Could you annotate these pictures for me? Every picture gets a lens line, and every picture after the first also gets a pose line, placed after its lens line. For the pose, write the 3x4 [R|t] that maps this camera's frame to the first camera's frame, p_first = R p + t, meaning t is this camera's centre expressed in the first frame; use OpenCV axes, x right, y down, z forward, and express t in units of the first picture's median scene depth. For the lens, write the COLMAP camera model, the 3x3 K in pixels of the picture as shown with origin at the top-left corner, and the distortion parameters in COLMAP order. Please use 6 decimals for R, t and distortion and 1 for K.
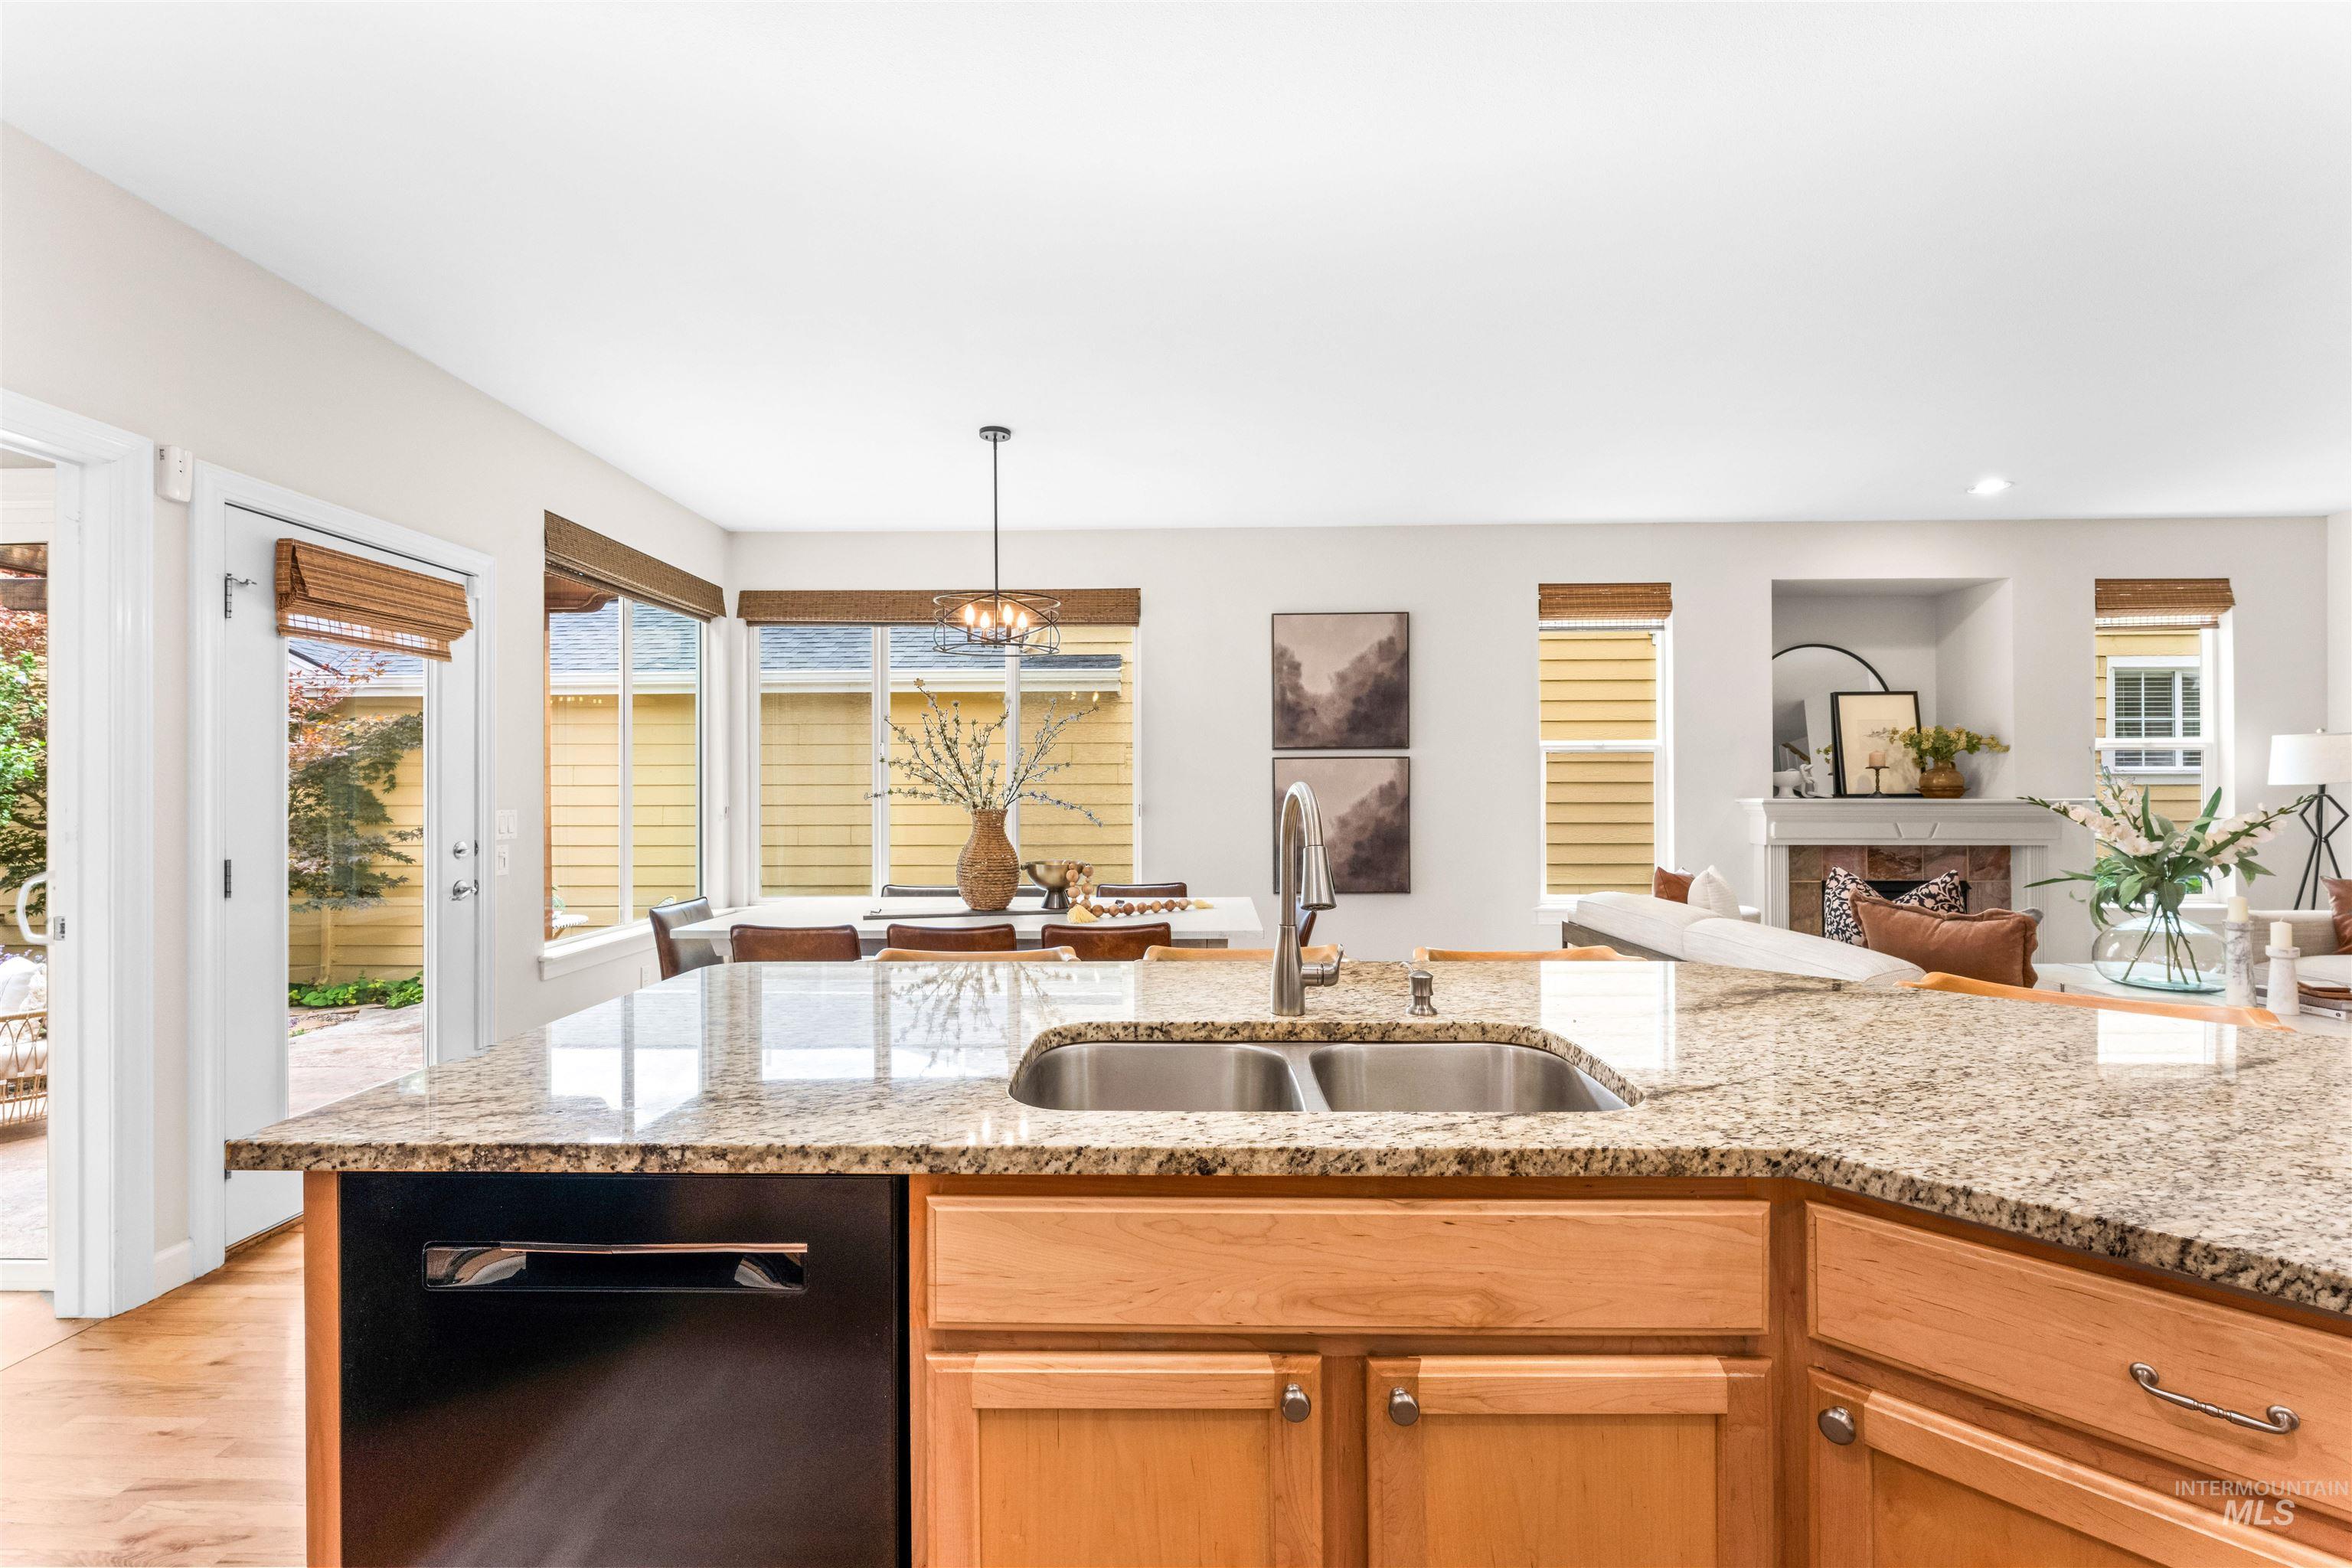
lens RADIAL K [[990.3, 0, 1176.0], [0, 990.3, 784.0], [0, 0, 1]] dist [0.000173, -0.000321]
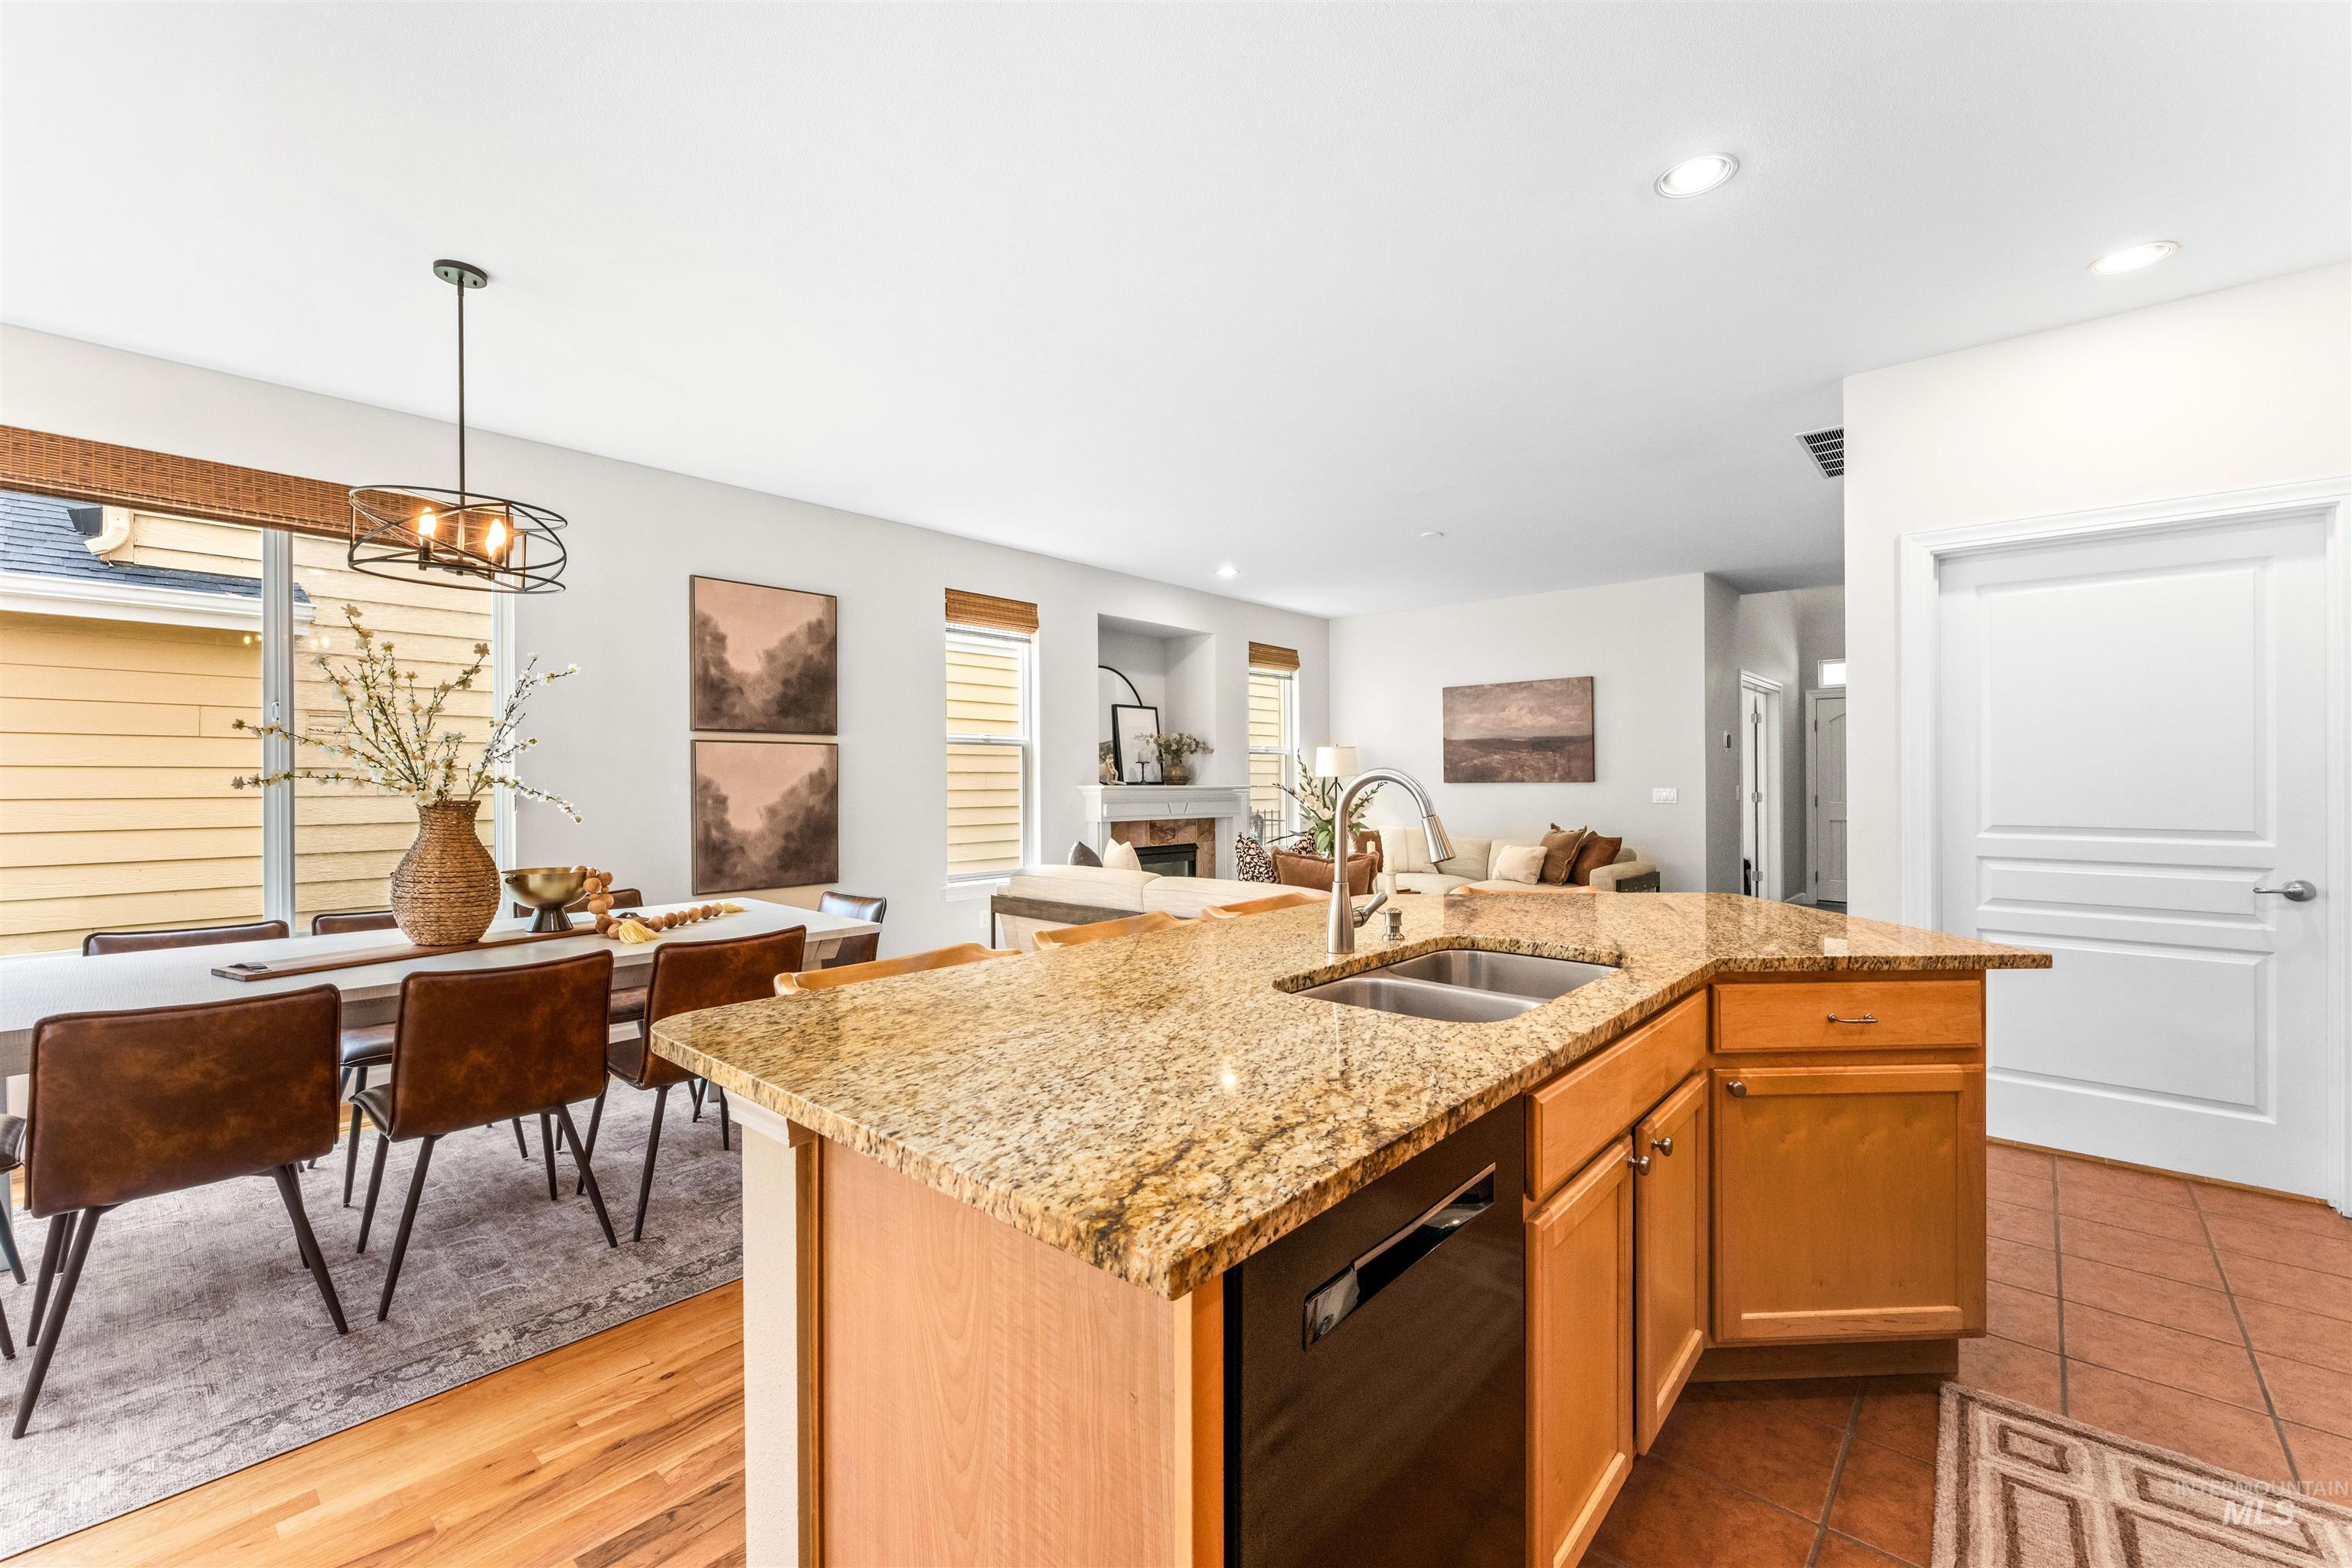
lens RADIAL K [[988.8, 0, 1176.0], [0, 988.8, 784.0], [0, 0, 1]] dist [-0.003552, -0.000472]
pose [[0.637071, -0.000022, 0.770805, -0.311281], [-0.007702, 0.999950, 0.006394, 0.003567], [-0.770766, -0.010010, 0.637039, 0.114941]]
